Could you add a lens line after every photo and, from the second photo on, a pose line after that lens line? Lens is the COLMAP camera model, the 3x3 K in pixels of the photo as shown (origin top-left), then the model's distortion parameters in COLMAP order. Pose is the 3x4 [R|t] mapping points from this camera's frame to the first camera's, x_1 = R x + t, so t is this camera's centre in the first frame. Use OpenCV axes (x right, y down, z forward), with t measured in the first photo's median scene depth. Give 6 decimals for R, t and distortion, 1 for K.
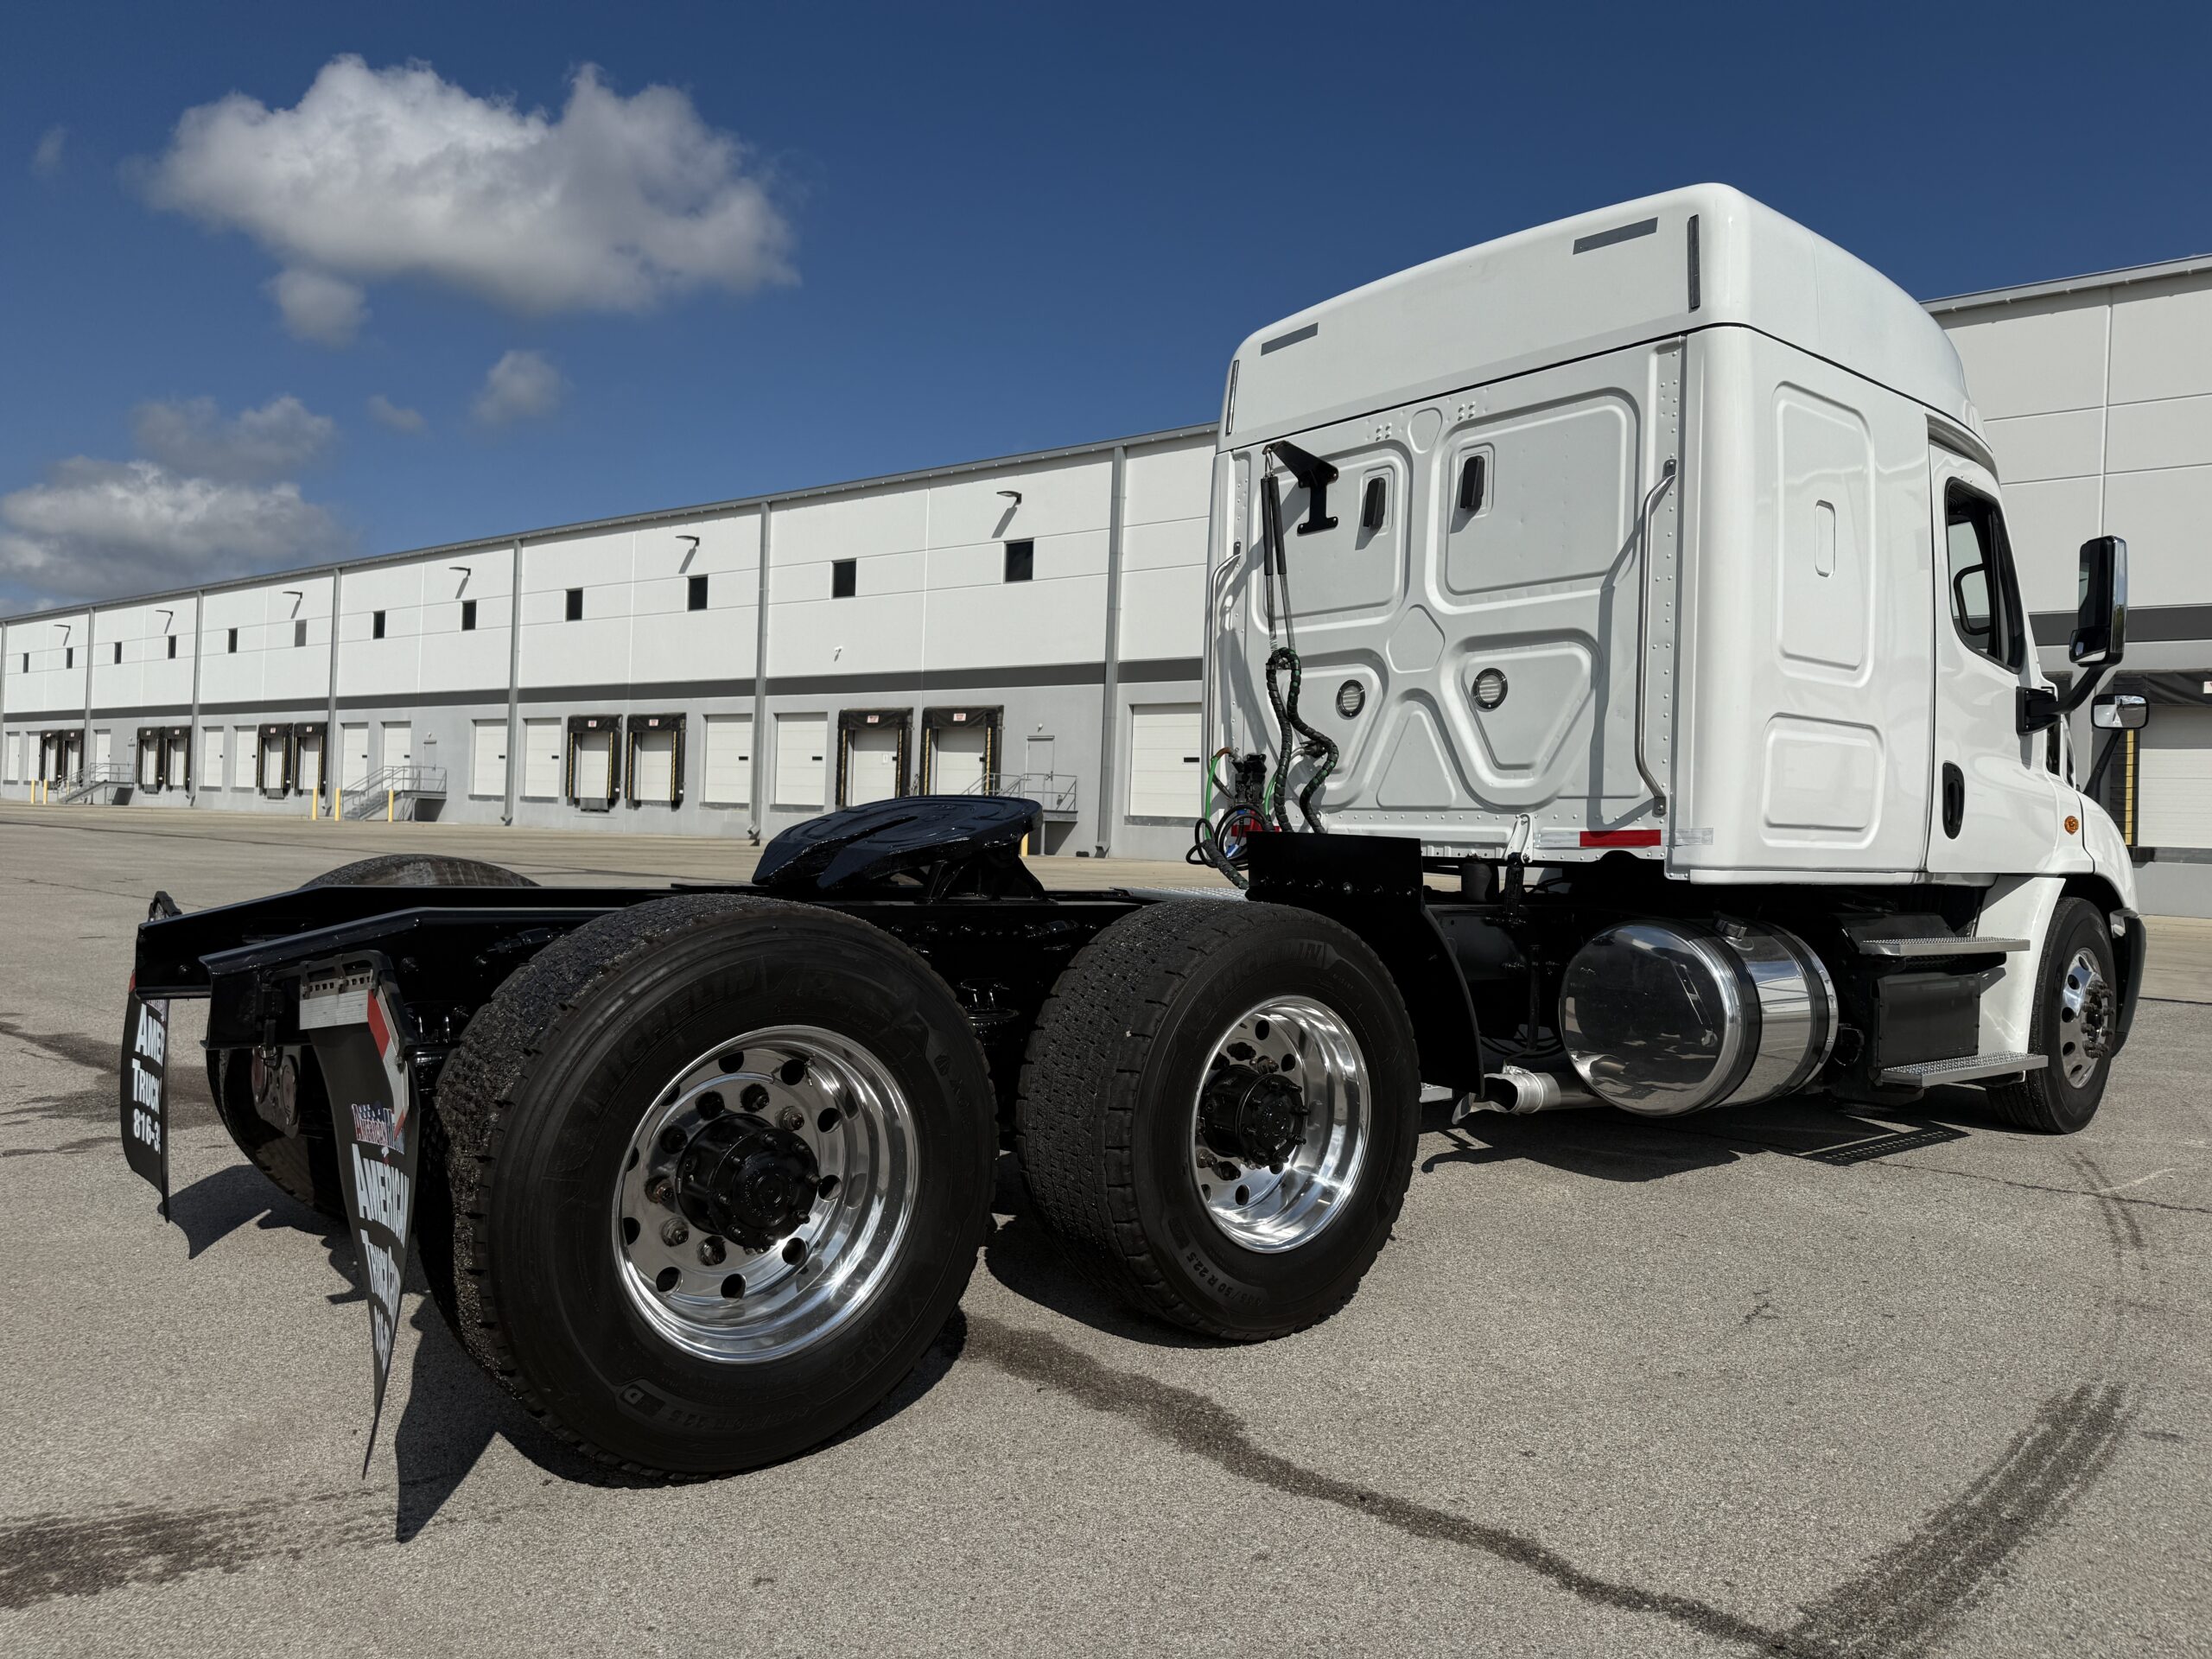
lens RADIAL K [[1561.5, 0, 1107.1], [0, 1561.5, 831.9], [0, 0, 1]] dist [0.008588, -0.013820]
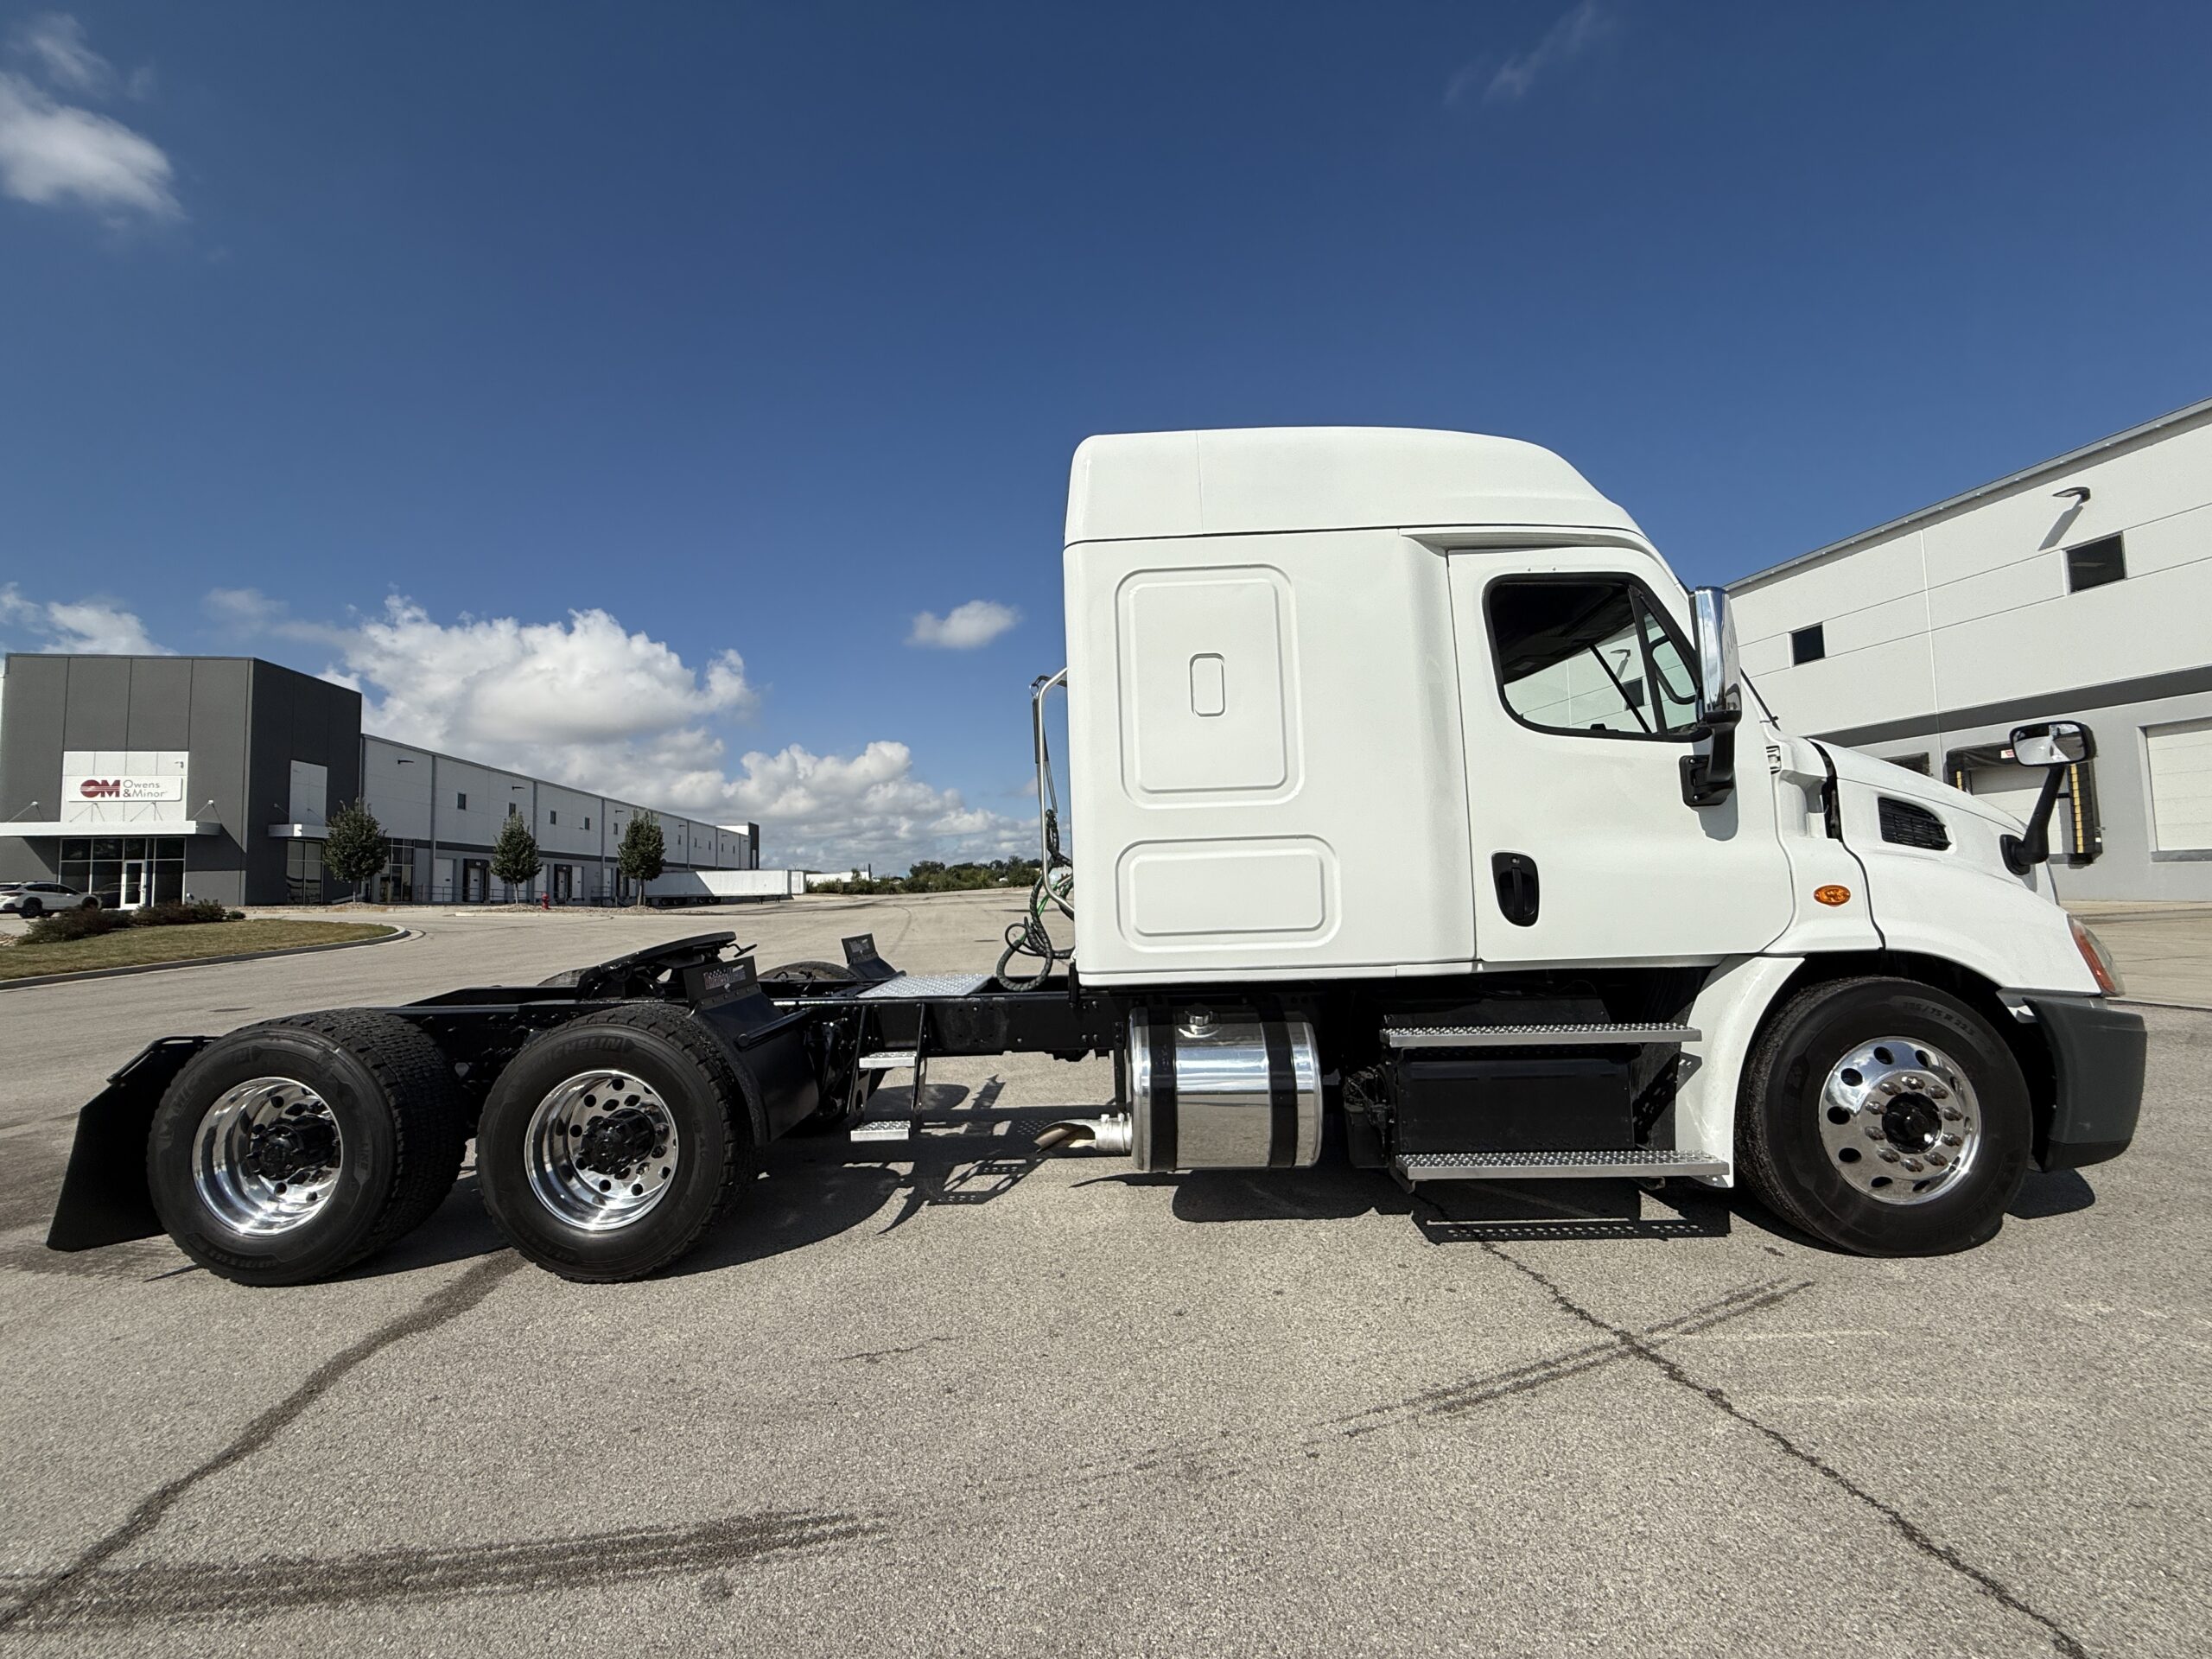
lens RADIAL K [[878.6, 0, 1109.6], [0, 878.6, 830.0], [0, 0, 1]] dist [-0.000548, 0.000314]
pose [[0.750063, -0.097937, -0.654075, 0.845409], [0.055283, 0.994798, -0.085559, -0.028394], [0.659052, 0.028015, 0.751576, 0.473968]]
